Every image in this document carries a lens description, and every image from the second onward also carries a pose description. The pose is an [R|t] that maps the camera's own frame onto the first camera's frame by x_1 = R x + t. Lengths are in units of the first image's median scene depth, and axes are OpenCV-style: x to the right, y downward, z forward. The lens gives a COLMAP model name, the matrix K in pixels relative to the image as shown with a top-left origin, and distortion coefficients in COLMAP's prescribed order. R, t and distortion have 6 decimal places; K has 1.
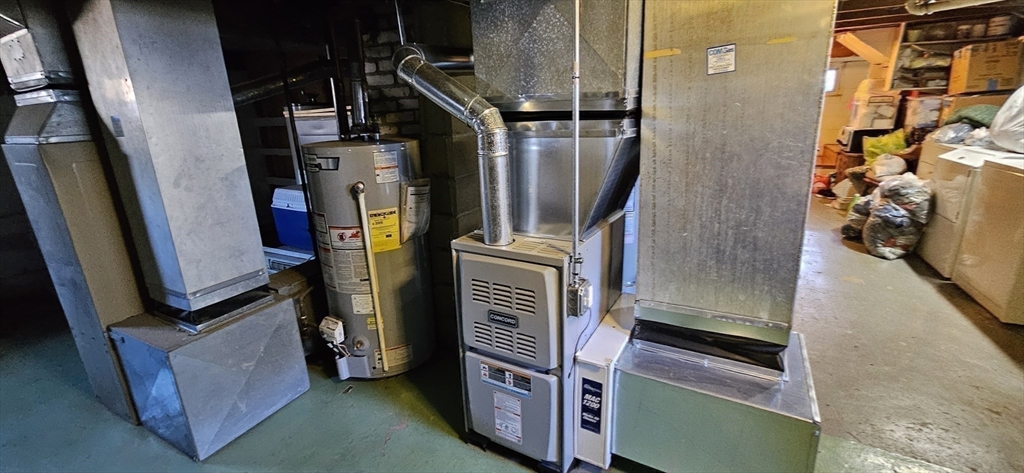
lens RADIAL K [[418.7, 0, 508.3], [0, 418.7, 229.4], [0, 0, 1]] dist [0.000141, 0.000474]
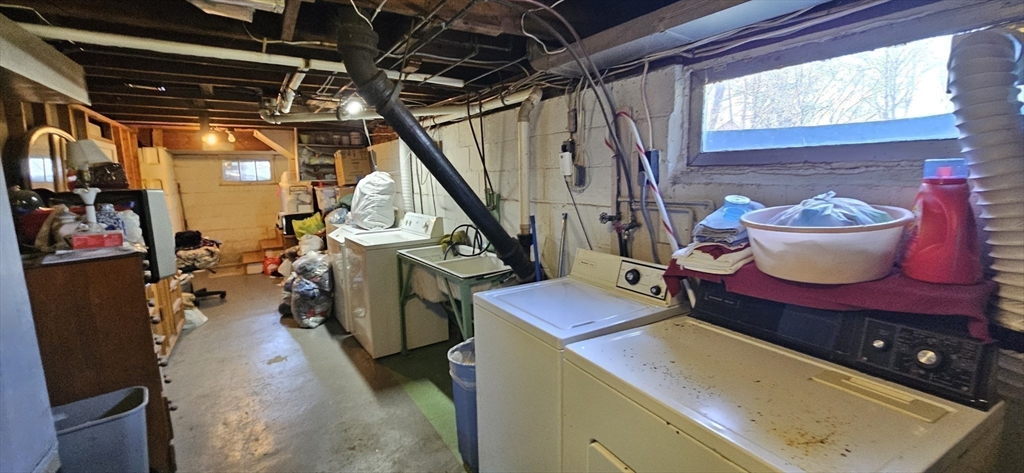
lens RADIAL K [[418.7, 0, 508.3], [0, 418.7, 229.4], [0, 0, 1]] dist [0.000141, 0.000474]
pose [[0.501988, -0.090124, 0.860166, 0.197178], [0.249436, 0.967381, -0.044212, -0.003456], [-0.828124, 0.236751, 0.508094, -0.057704]]
